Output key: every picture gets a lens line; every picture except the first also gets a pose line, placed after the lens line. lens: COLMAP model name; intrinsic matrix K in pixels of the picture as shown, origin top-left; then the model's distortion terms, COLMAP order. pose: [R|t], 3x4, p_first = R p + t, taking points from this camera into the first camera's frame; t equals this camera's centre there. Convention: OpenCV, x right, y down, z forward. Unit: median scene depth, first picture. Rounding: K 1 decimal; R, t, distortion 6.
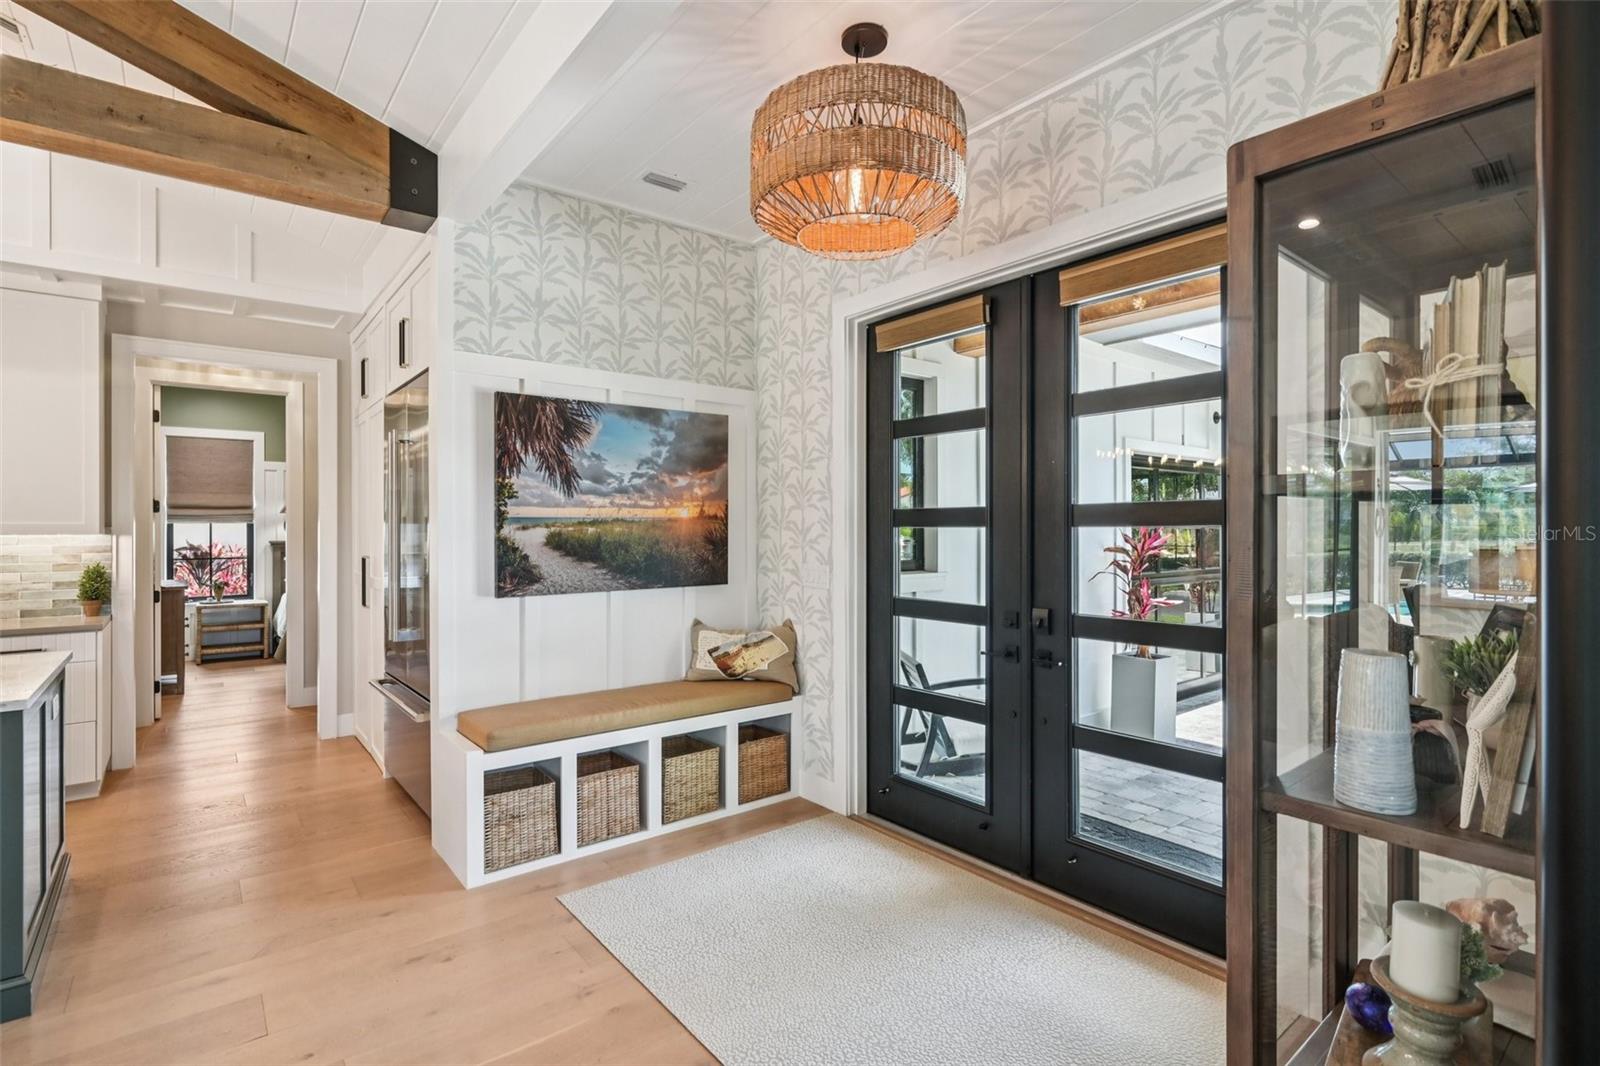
lens RADIAL K [[768.5, 0, 800.0], [0, 768.5, 533.0], [0, 0, 1]] dist [-0.000539, -0.000035]
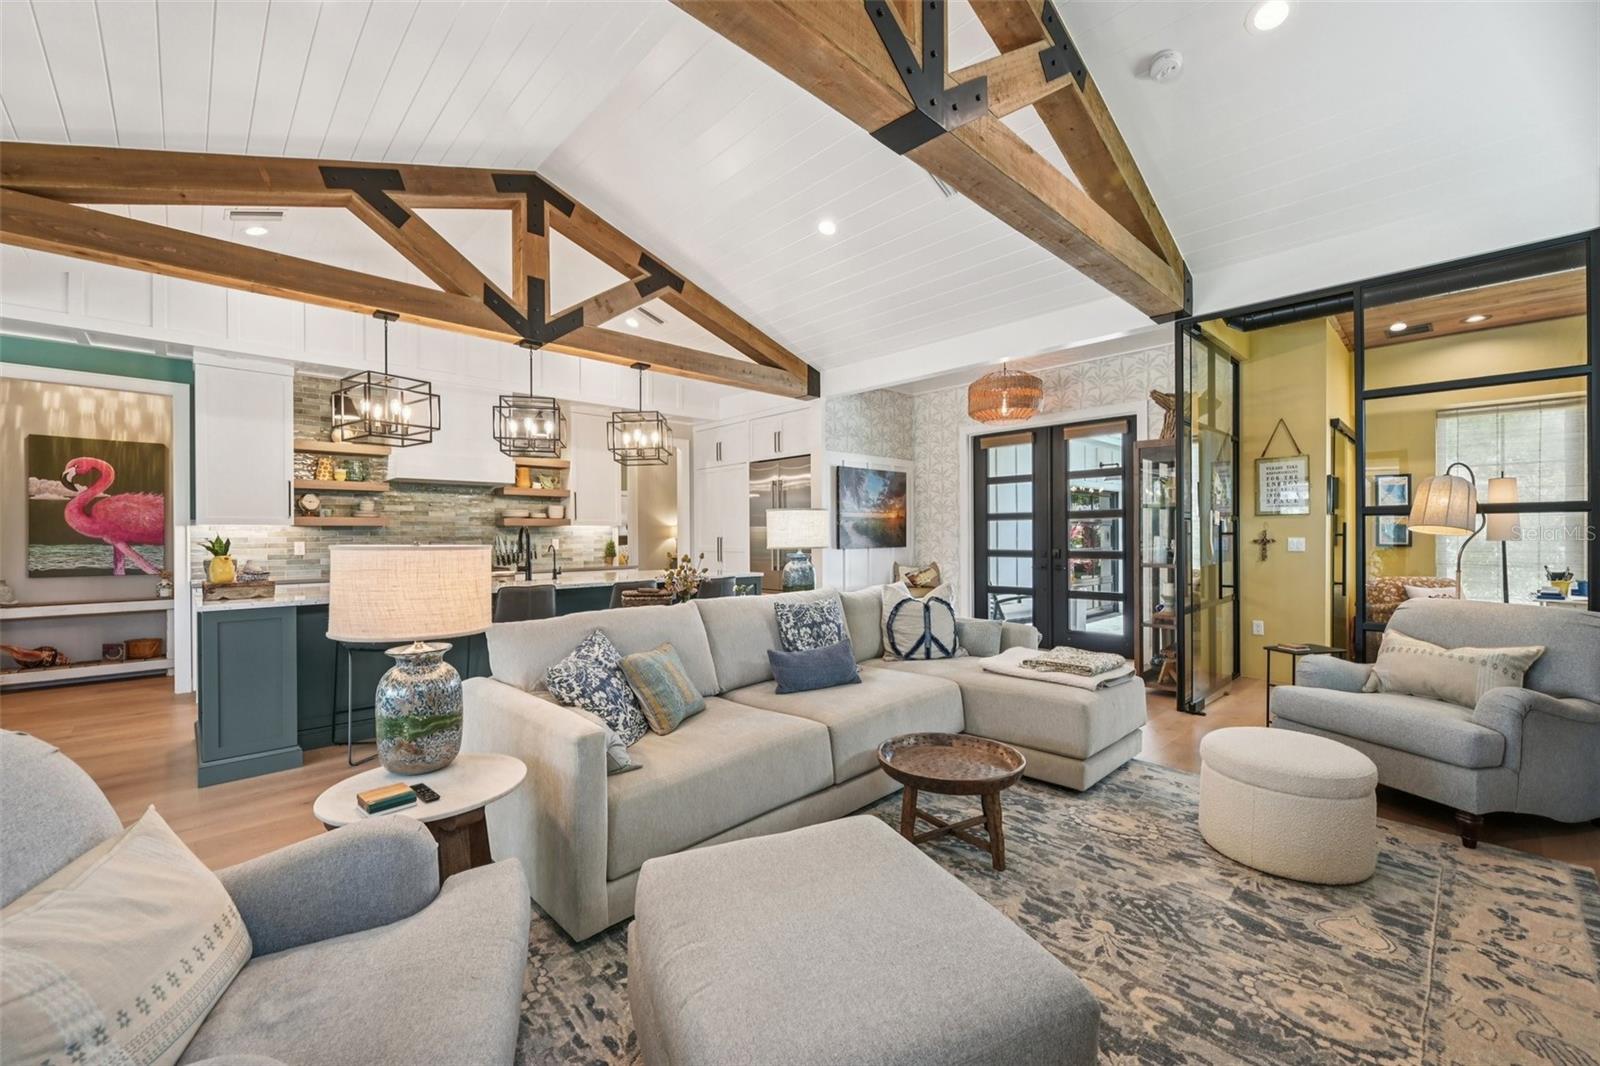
lens RADIAL K [[638.7, 0, 804.1], [0, 638.7, 538.0], [0, 0, 1]] dist [0.000778, 0.000107]
pose [[0.996018, -0.004769, 0.089021, -0.595303], [0.004944, 0.999986, -0.001746, 0.044524], [-0.089011, 0.002179, 0.996028, -0.901248]]
